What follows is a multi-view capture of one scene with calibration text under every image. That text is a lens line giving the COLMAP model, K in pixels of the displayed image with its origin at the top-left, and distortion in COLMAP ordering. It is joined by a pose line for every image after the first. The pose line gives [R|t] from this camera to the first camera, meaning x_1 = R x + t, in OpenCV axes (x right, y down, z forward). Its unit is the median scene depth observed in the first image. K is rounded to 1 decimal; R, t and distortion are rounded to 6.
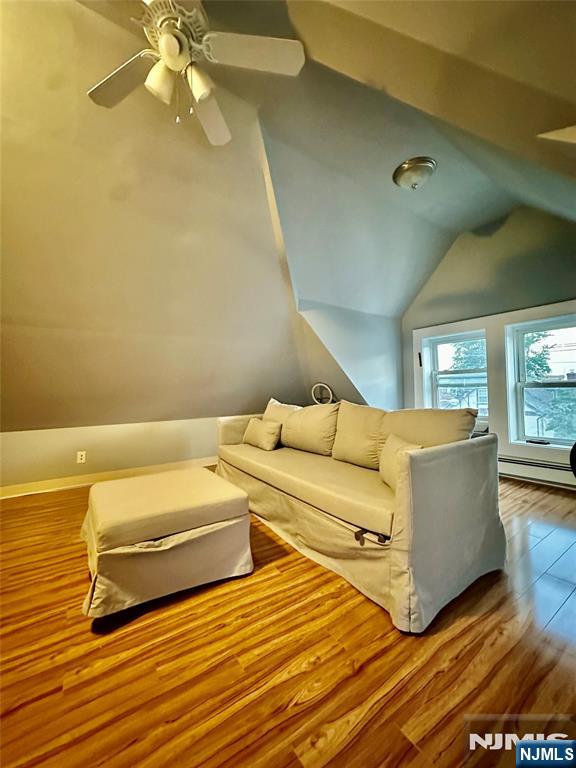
lens RADIAL K [[302.8, 0, 289.8], [0, 302.8, 382.8], [0, 0, 1]] dist [-0.003405, -0.000811]
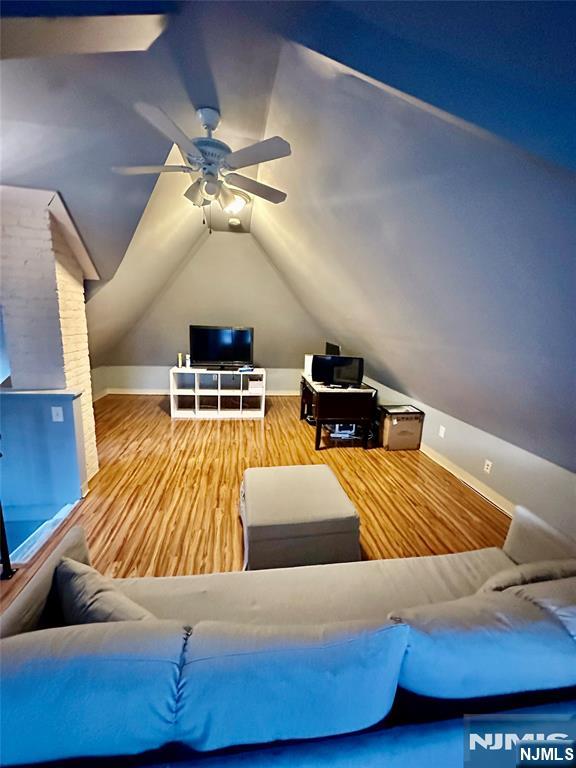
lens RADIAL K [[302.8, 0, 287.6], [0, 302.8, 383.3], [0, 0, 1]] dist [-0.003405, -0.000811]
pose [[-0.422804, 0.172169, -0.889716, 1.108512], [-0.018238, 0.979971, 0.198301, -0.559153], [0.906038, 0.100069, -0.411195, 2.486360]]
